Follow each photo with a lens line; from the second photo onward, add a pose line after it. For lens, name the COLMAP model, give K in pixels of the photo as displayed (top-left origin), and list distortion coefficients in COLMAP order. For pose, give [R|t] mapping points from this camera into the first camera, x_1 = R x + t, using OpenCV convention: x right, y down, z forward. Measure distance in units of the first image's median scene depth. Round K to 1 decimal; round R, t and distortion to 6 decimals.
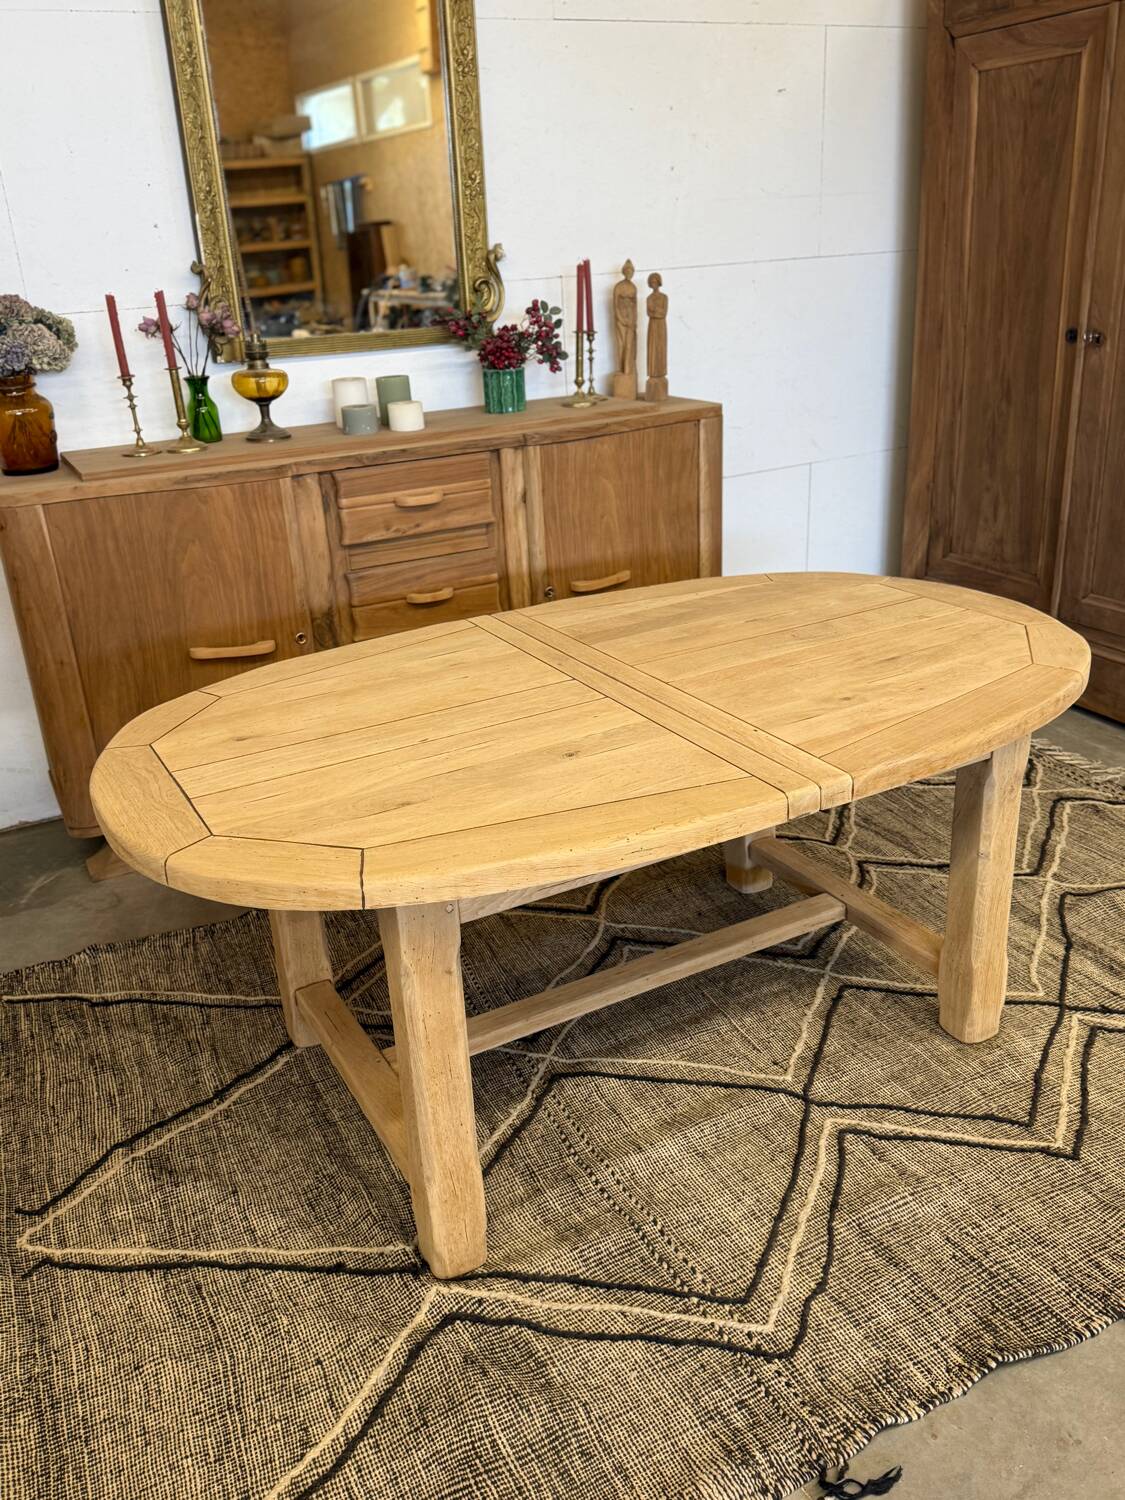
lens RADIAL K [[1212.0, 0, 565.5], [0, 1212.0, 751.4], [0, 0, 1]] dist [0.128950, -0.243615]
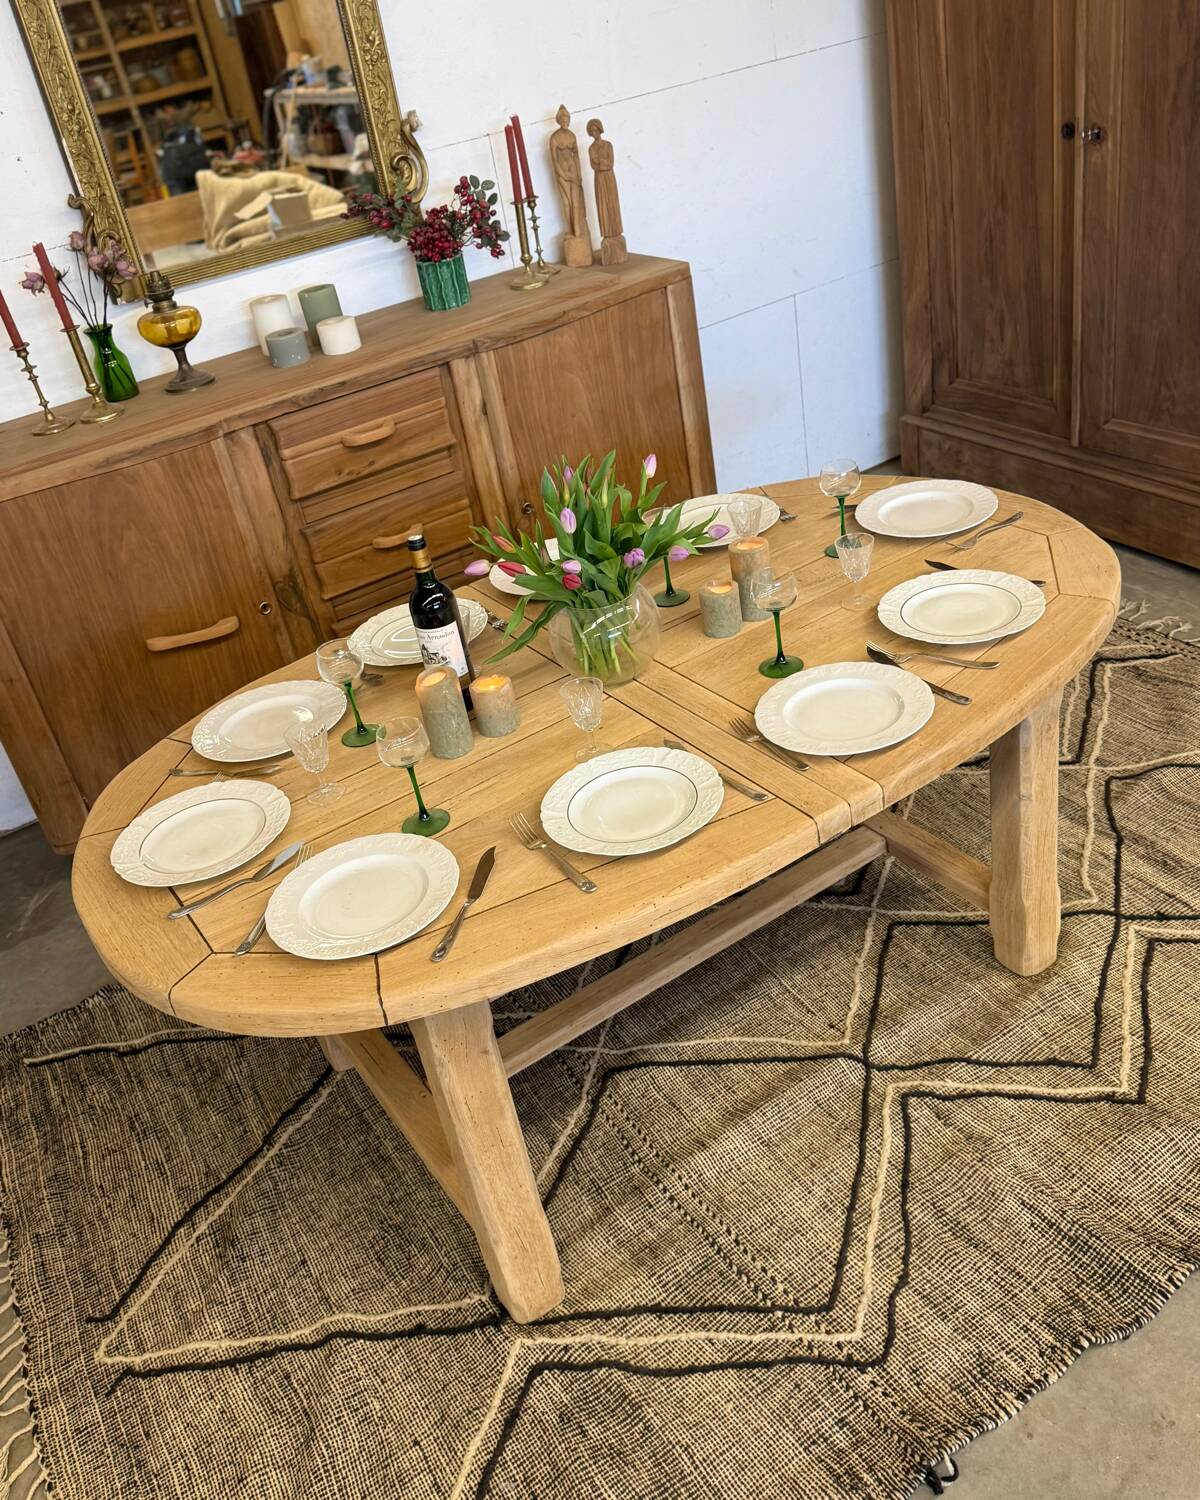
lens RADIAL K [[1295.2, 0, 604.3], [0, 1295.2, 735.5], [0, 0, 1]] dist [0.118177, -0.218249]
pose [[0.990314, -0.138408, 0.010979, 0.010538], [0.135464, 0.980529, 0.142171, -0.105369], [-0.030443, -0.139307, 0.989781, 0.012789]]
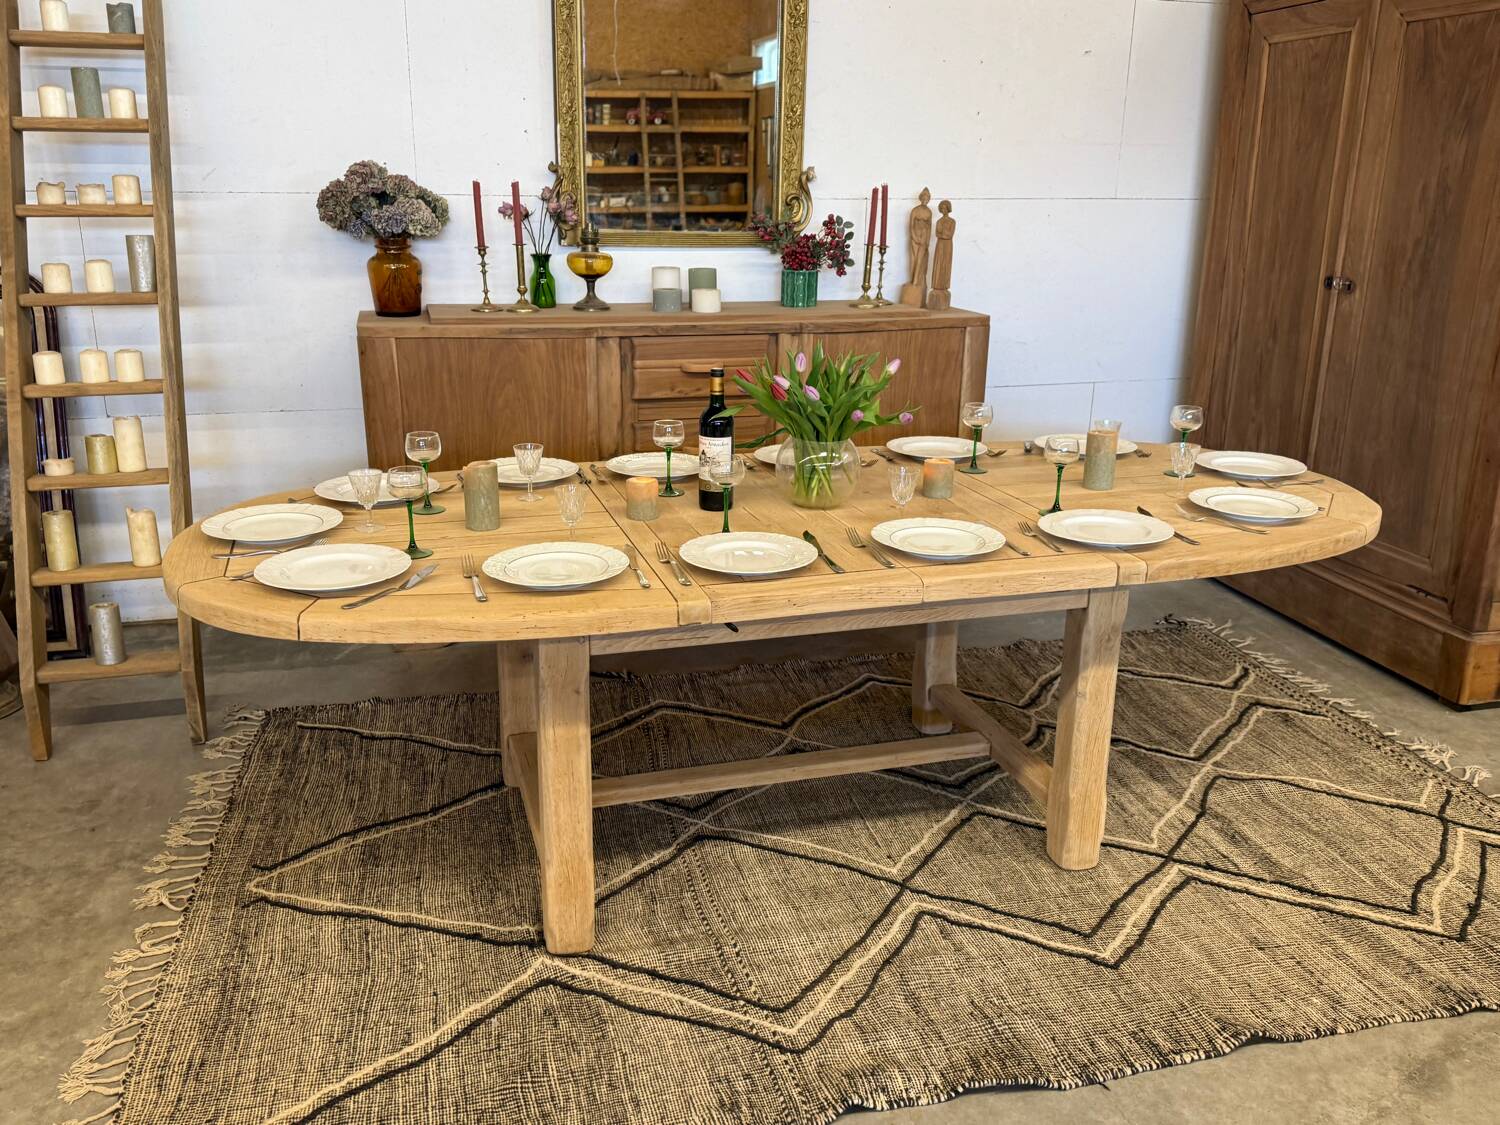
lens RADIAL K [[1212.0, 0, 753.1], [0, 1212.0, 559.3], [0, 0, 1]] dist [0.128950, -0.243615]
pose [[0.977394, 0.121108, -0.173305, 0.158091], [-0.136884, 0.987176, -0.082139, 0.067537], [0.161134, 0.104005, 0.981437, -0.129798]]
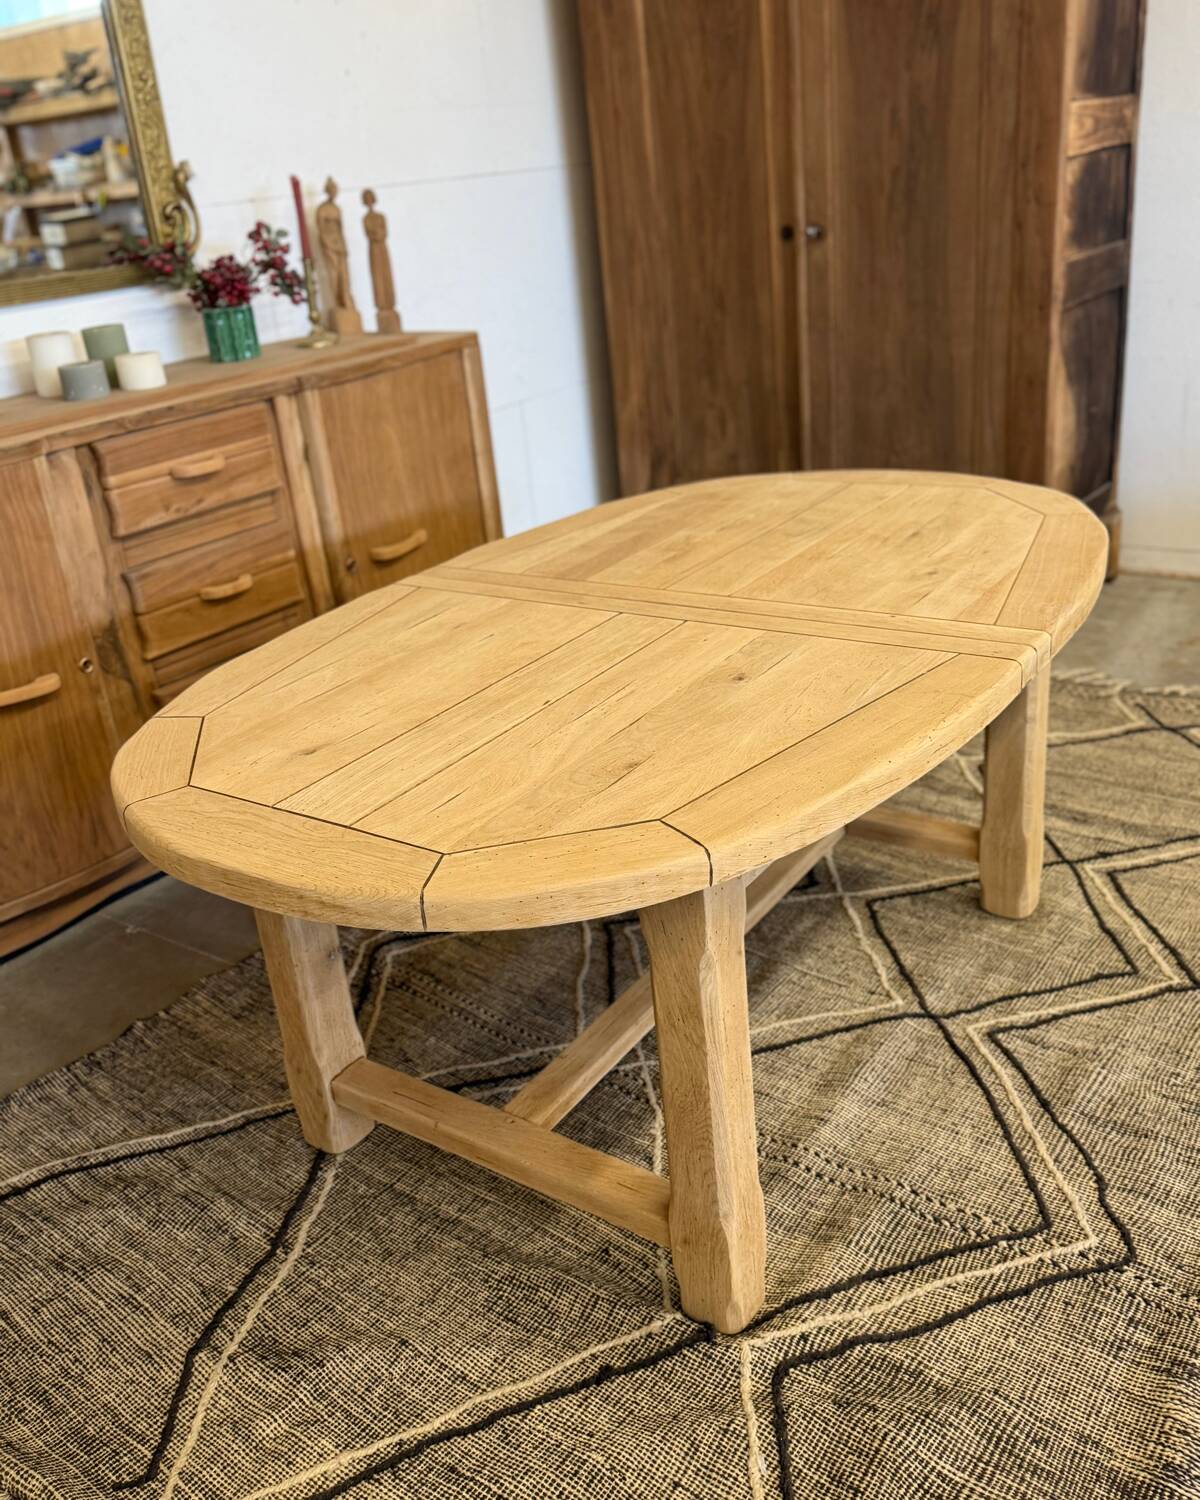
lens RADIAL K [[1298.0, 0, 589.5], [0, 1298.0, 752.5], [0, 0, 1]] dist [0.111468, -0.209906]
pose [[0.896699, -0.210427, 0.389425, -0.270194], [0.214472, 0.976151, 0.033616, 0.000306], [-0.387211, 0.053377, 0.920445, 0.127080]]
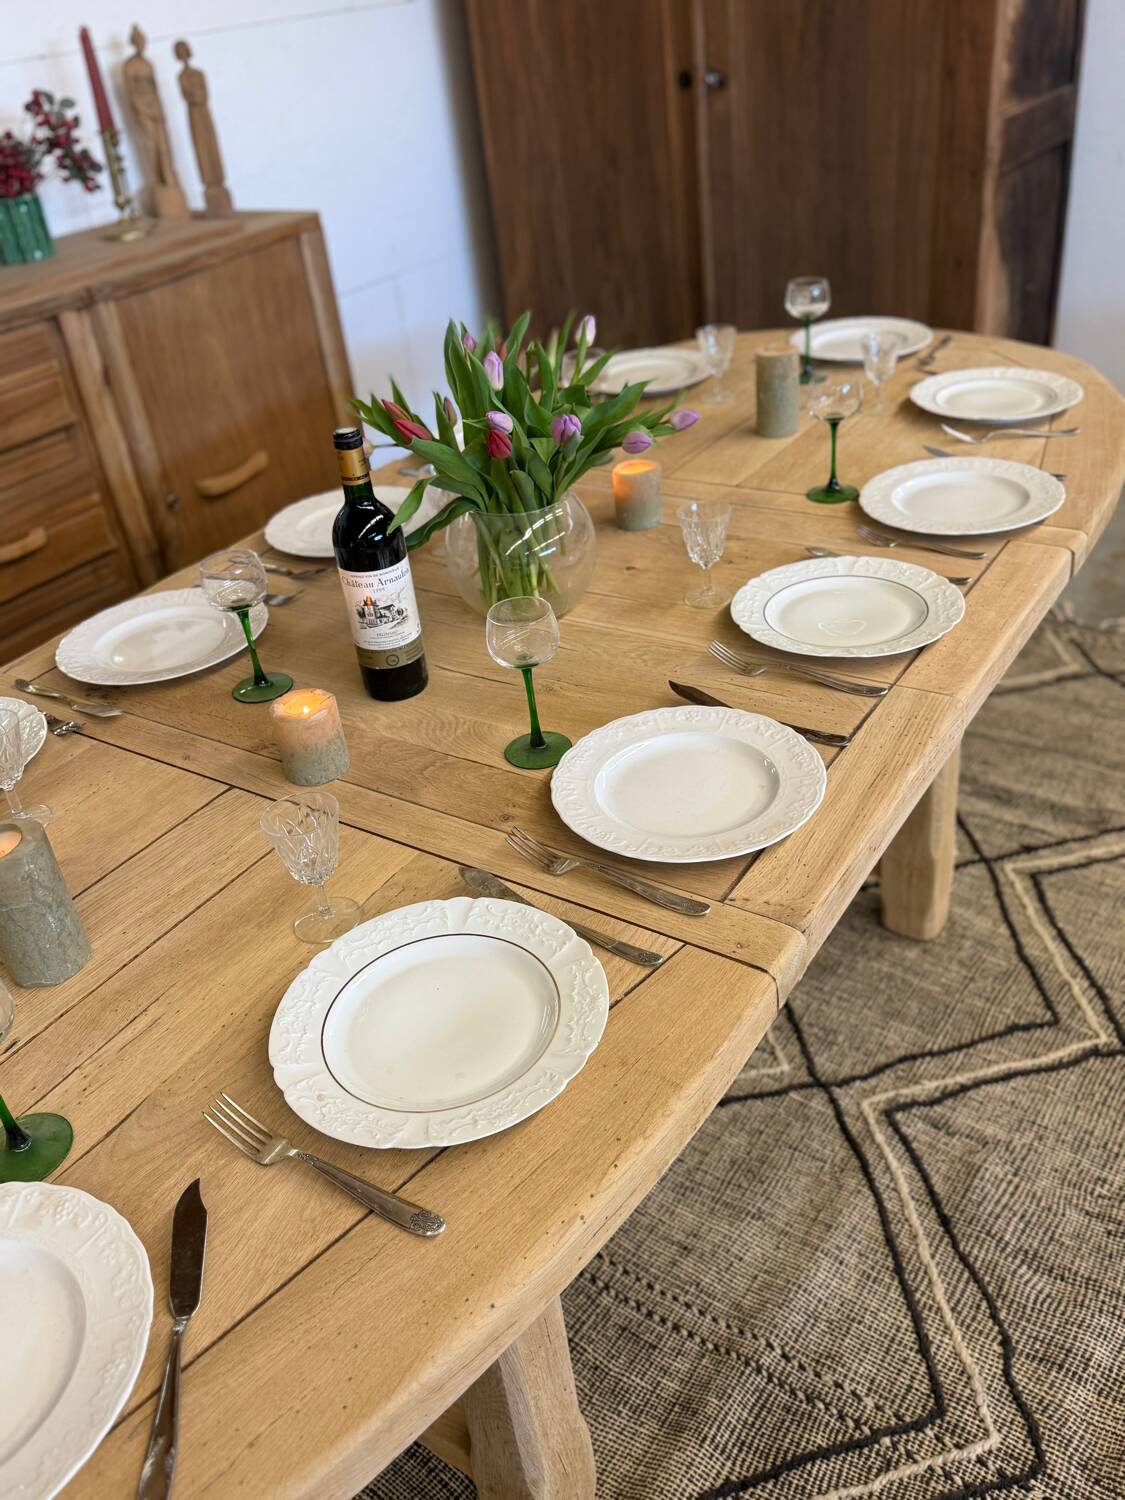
lens RADIAL K [[1241.1, 0, 551.3], [0, 1241.1, 733.0], [0, 0, 1]] dist [0.030535, -0.044551]
pose [[0.888538, -0.277780, 0.365156, -0.135559], [0.231152, 0.958530, 0.166703, -0.078968], [-0.396319, -0.063716, 0.915899, 0.244888]]
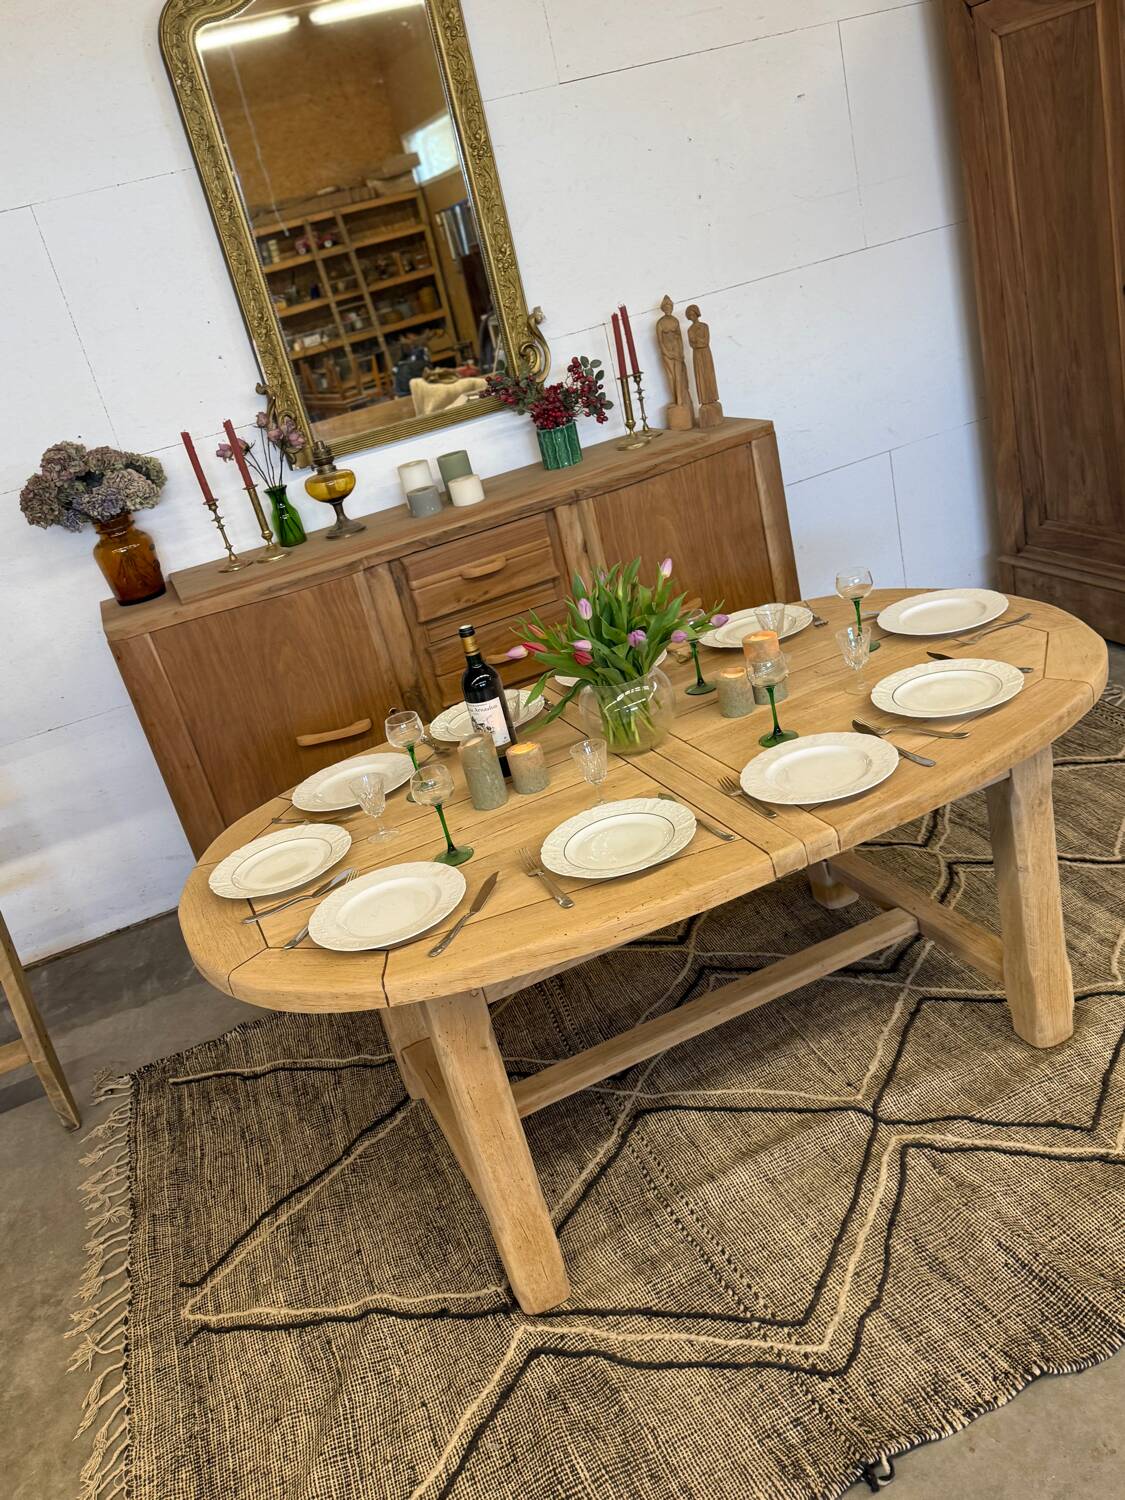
lens RADIAL K [[1217.3, 0, 561.7], [0, 1217.3, 753.6], [0, 0, 1]] dist [0.110740, -0.194374]
pose [[0.978712, -0.123901, -0.163620, 0.103451], [0.126645, 0.991927, 0.006408, -0.045629], [0.161505, -0.026993, 0.986503, -0.046846]]
